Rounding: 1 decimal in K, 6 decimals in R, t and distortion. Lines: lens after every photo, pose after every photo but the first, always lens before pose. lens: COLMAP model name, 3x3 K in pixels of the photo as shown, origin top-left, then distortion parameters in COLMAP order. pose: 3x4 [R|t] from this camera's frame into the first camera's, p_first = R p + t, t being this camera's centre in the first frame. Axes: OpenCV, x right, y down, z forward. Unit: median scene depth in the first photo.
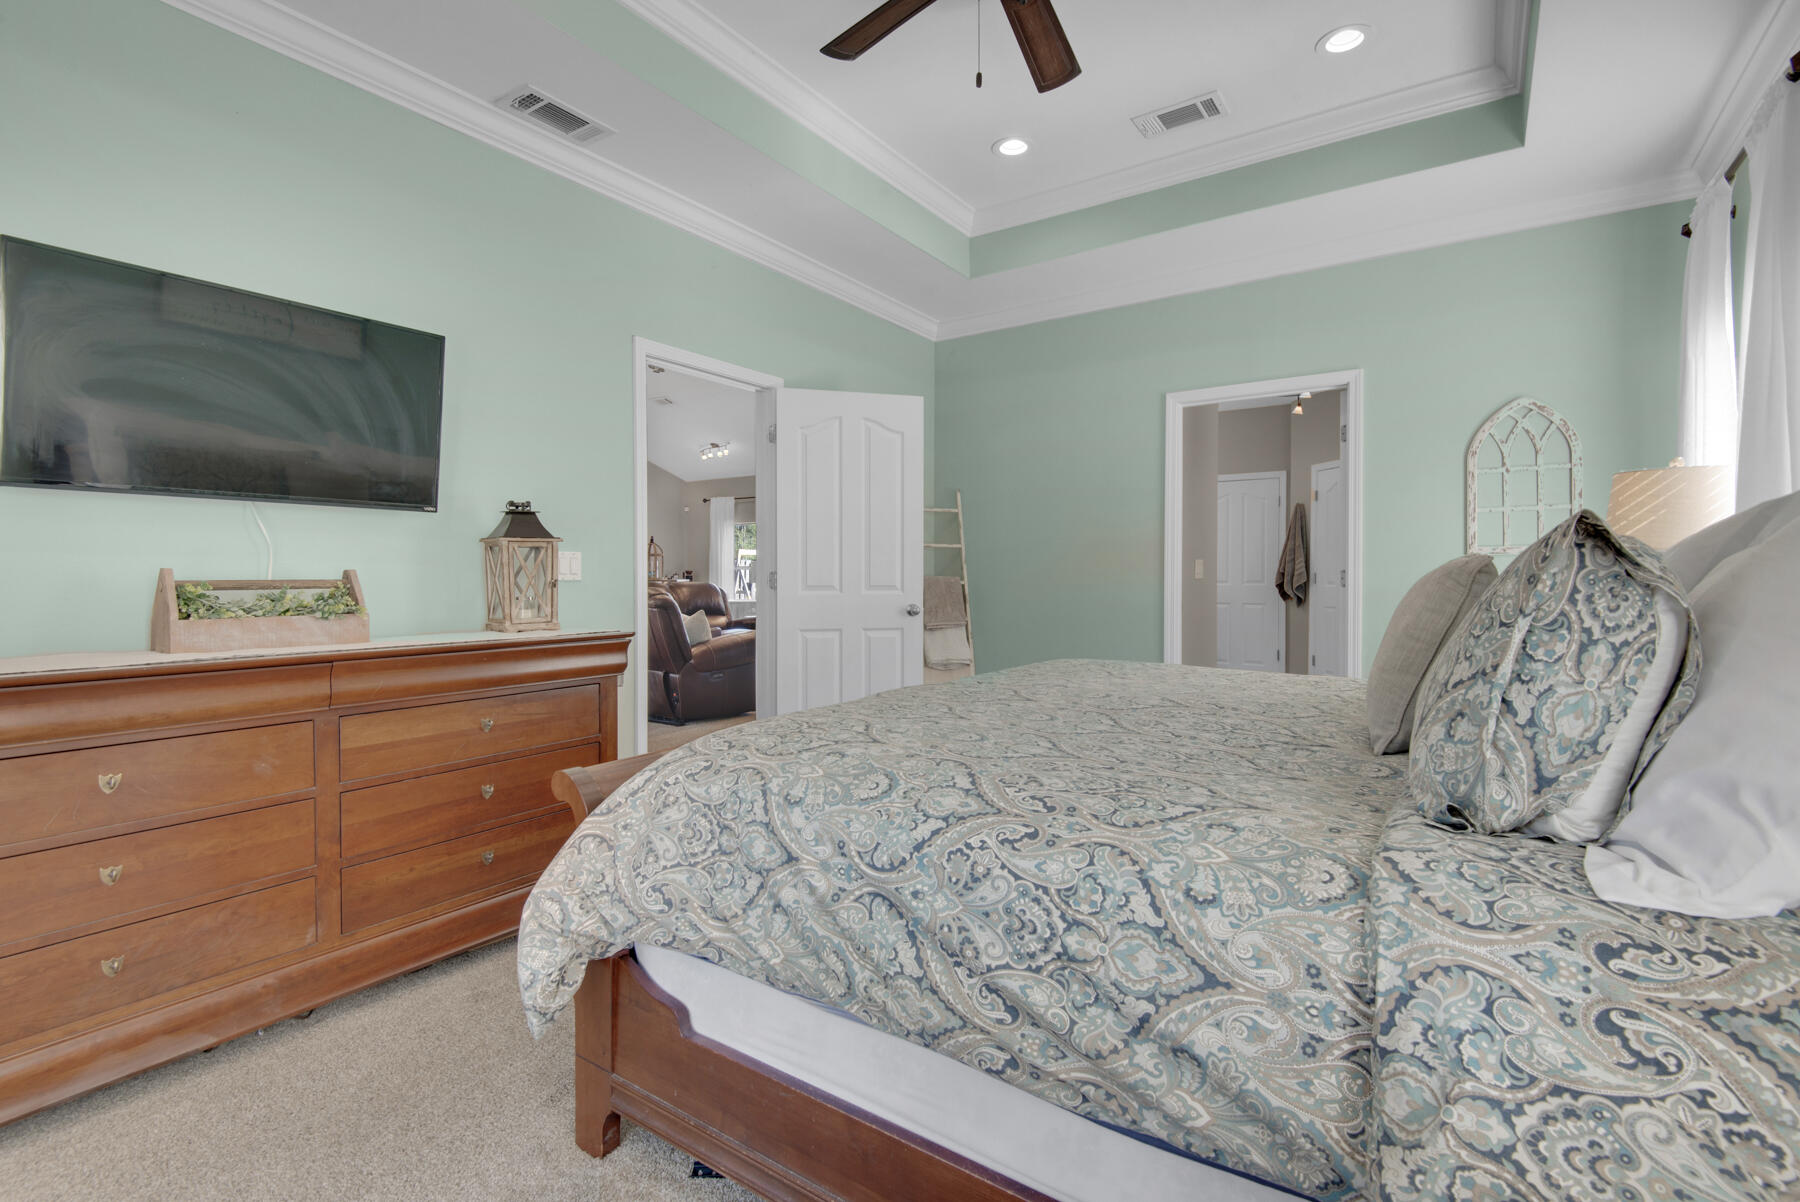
lens RADIAL K [[810.6, 0, 903.9], [0, 810.6, 590.8], [0, 0, 1]] dist [0.004122, -0.000147]
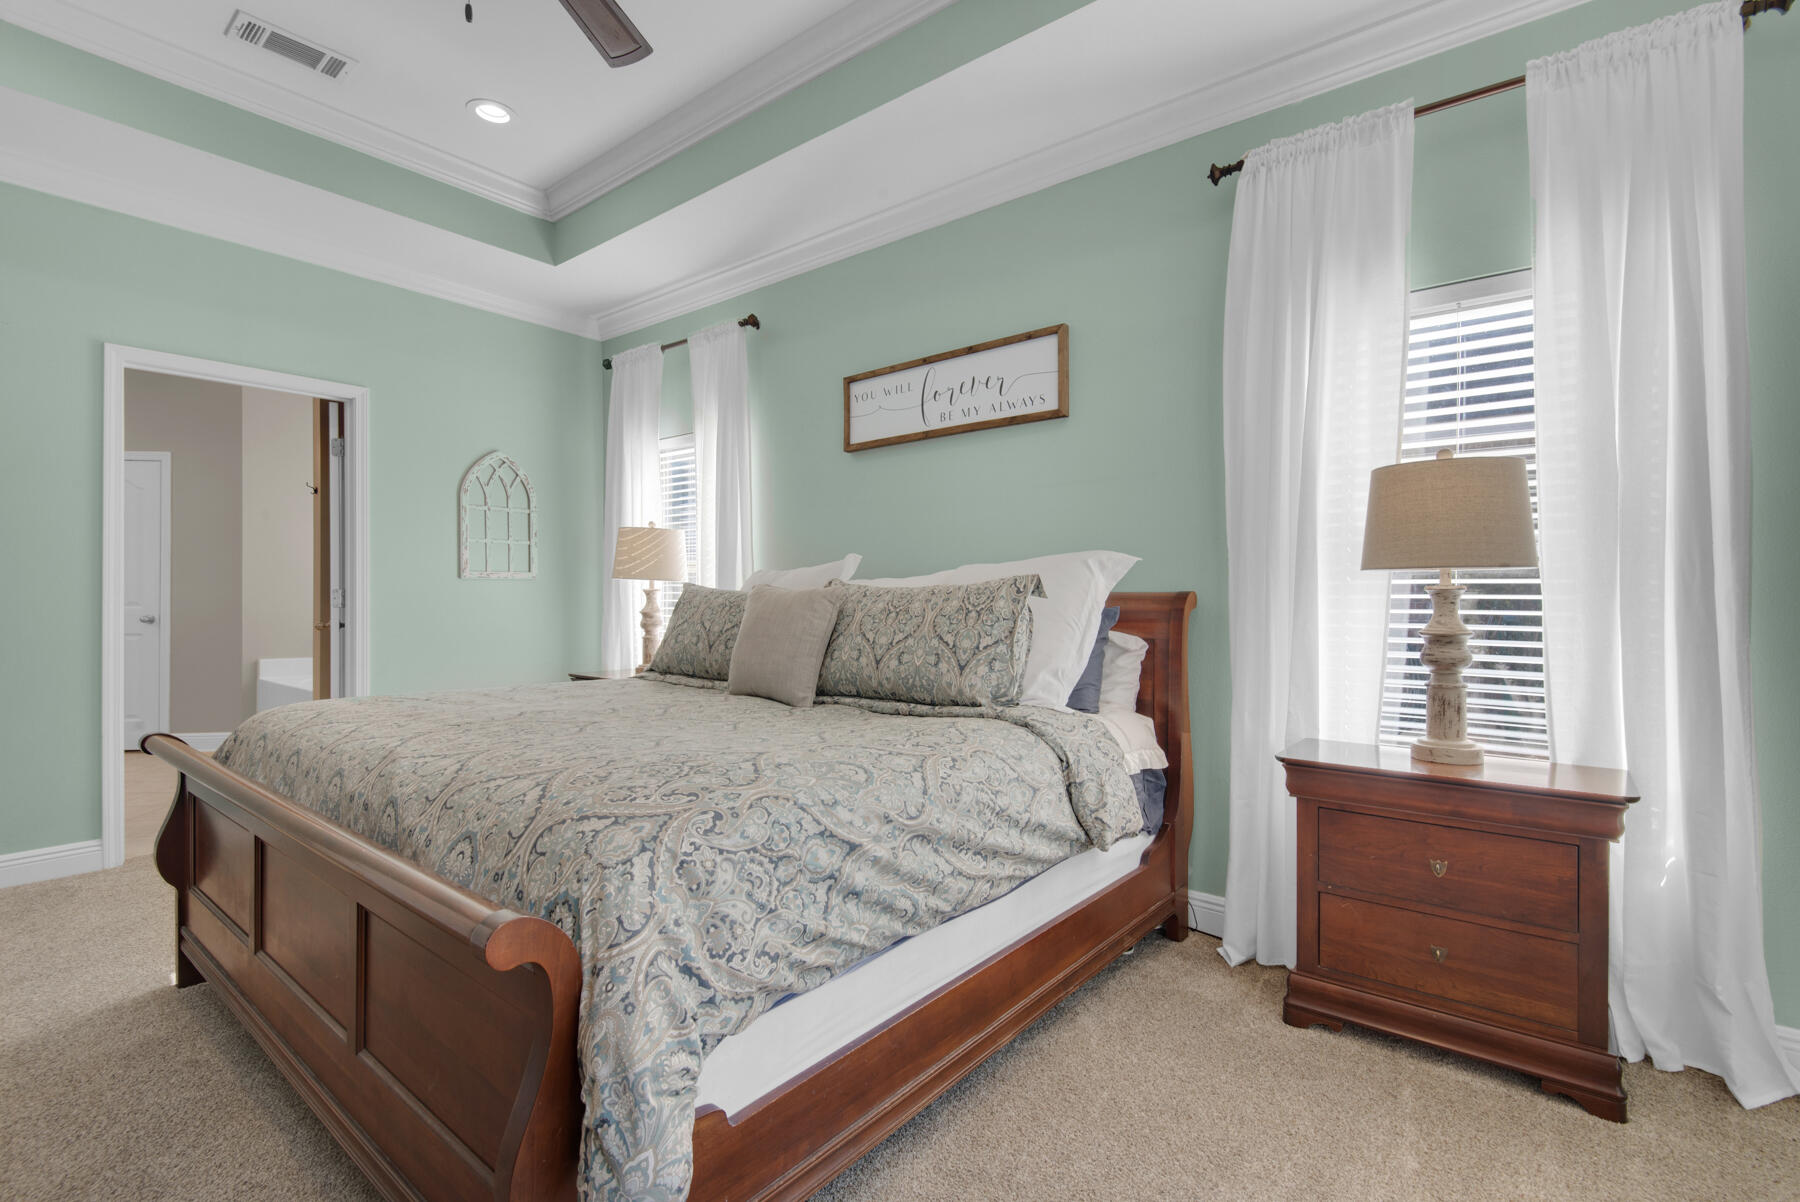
lens RADIAL K [[833.1, 0, 900.0], [0, 833.1, 601.0], [0, 0, 1]] dist [0.032206, -0.000490]
pose [[0.092218, -0.008840, 0.995700, -1.274850], [0.018002, 0.999812, 0.007209, -0.026338], [-0.995576, 0.017260, 0.092360, 0.797904]]
